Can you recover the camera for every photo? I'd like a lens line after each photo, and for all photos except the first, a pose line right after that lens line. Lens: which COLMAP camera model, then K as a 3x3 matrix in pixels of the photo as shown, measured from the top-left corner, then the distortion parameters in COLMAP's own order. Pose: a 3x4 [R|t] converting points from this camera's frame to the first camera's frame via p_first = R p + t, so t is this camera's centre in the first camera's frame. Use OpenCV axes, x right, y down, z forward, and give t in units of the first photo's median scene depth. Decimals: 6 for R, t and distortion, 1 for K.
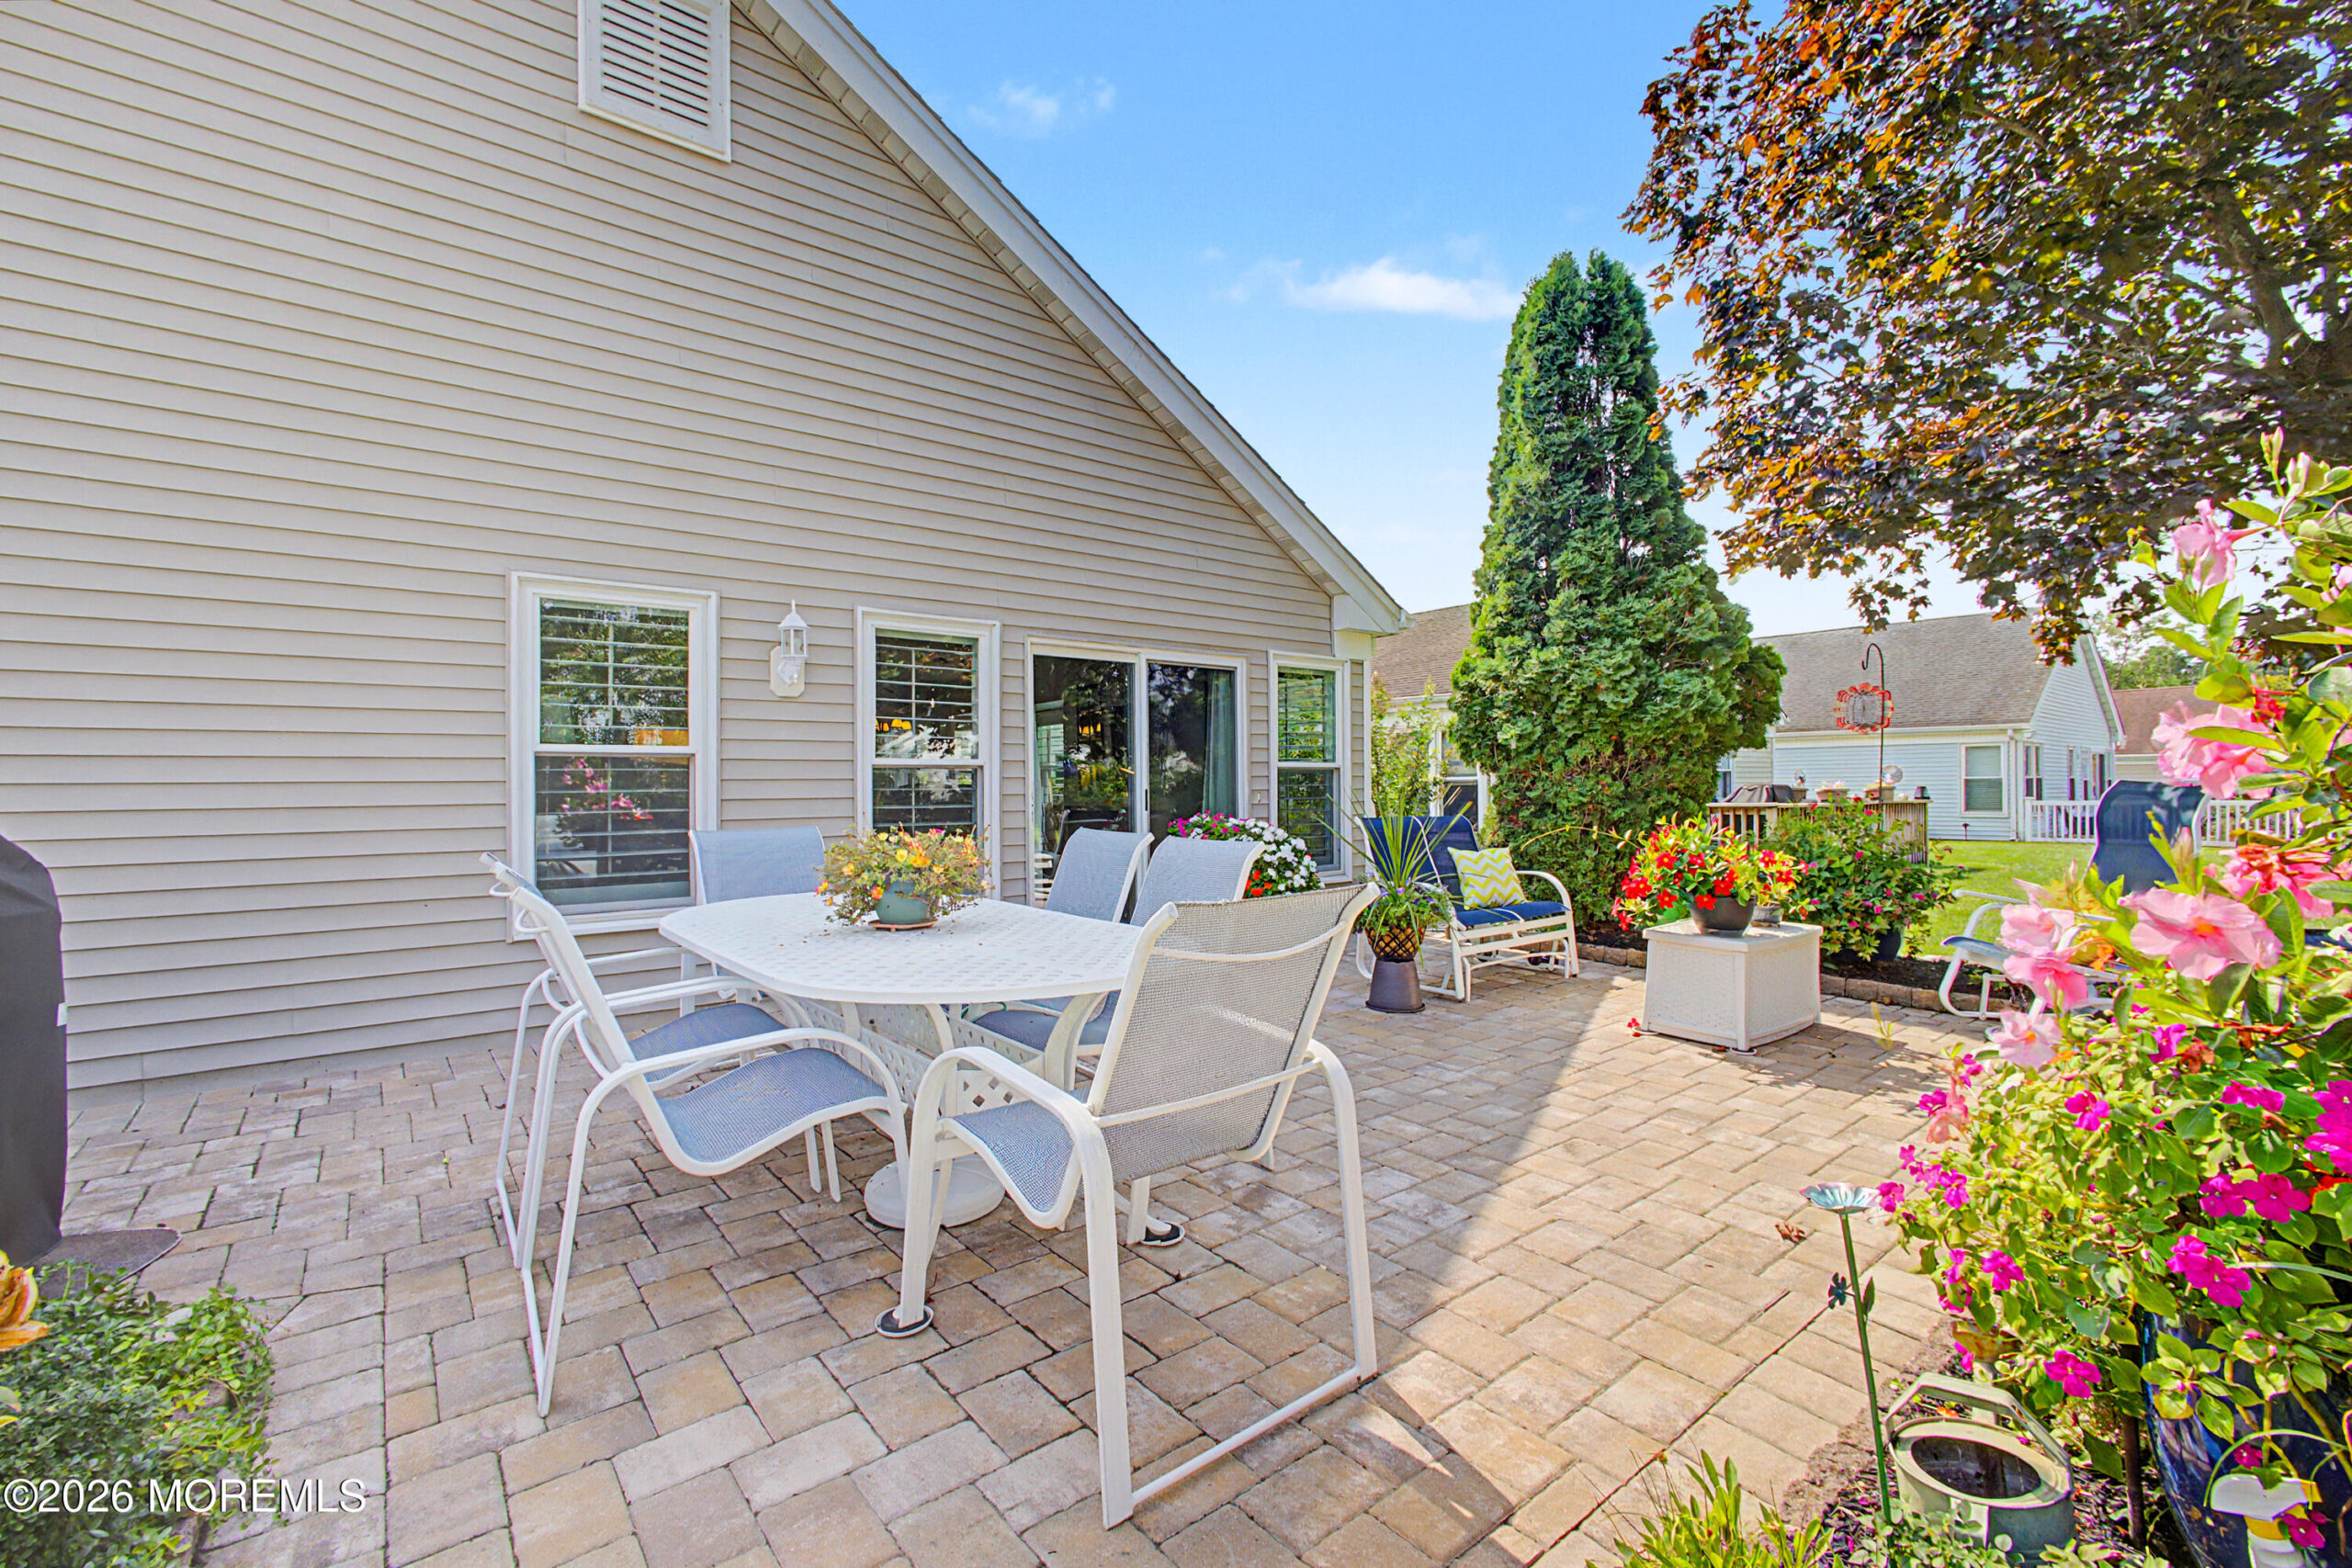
lens RADIAL K [[1009.1, 0, 1158.6], [0, 1009.1, 772.3], [0, 0, 1]] dist [-0.011128, 0.000093]
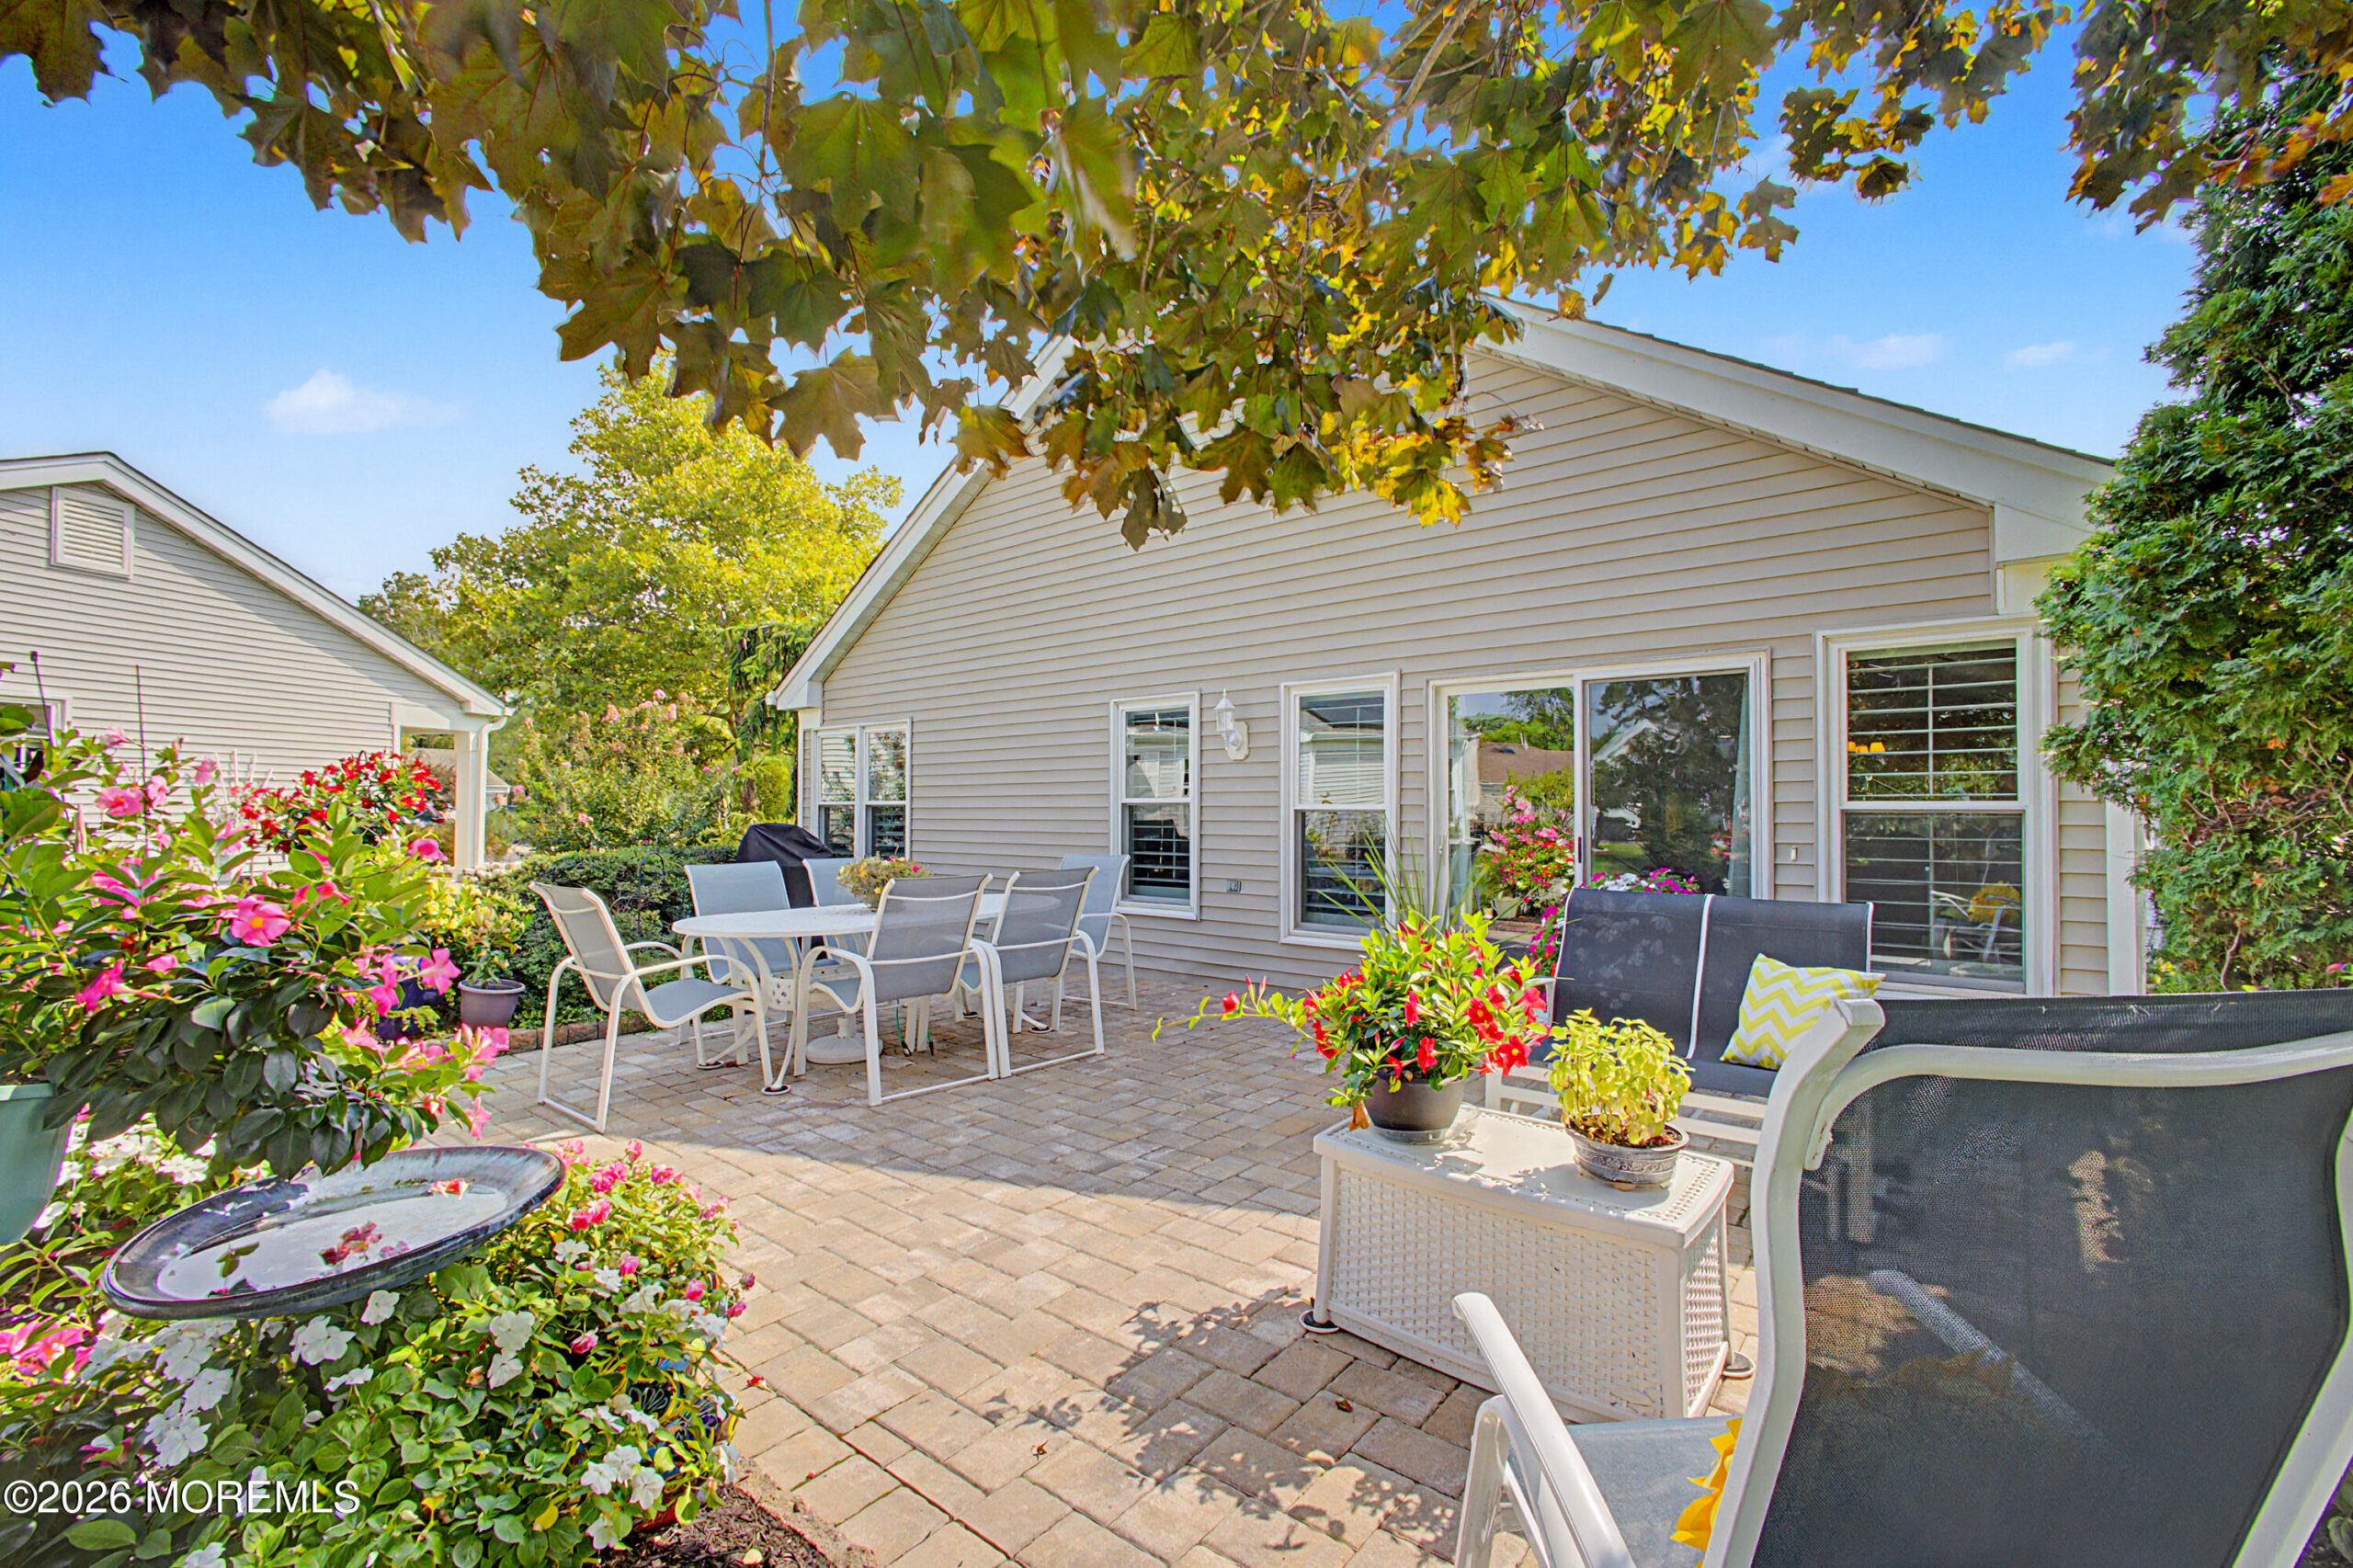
lens RADIAL K [[1009.6, 0, 1159.1], [0, 1009.6, 772.3], [0, 0, 1]] dist [-0.011128, 0.000093]
pose [[0.200078, -0.045714, -0.978713, 0.891915], [-0.012415, 0.998712, -0.049186, 0.005880], [0.979701, 0.021992, 0.199253, 0.639722]]
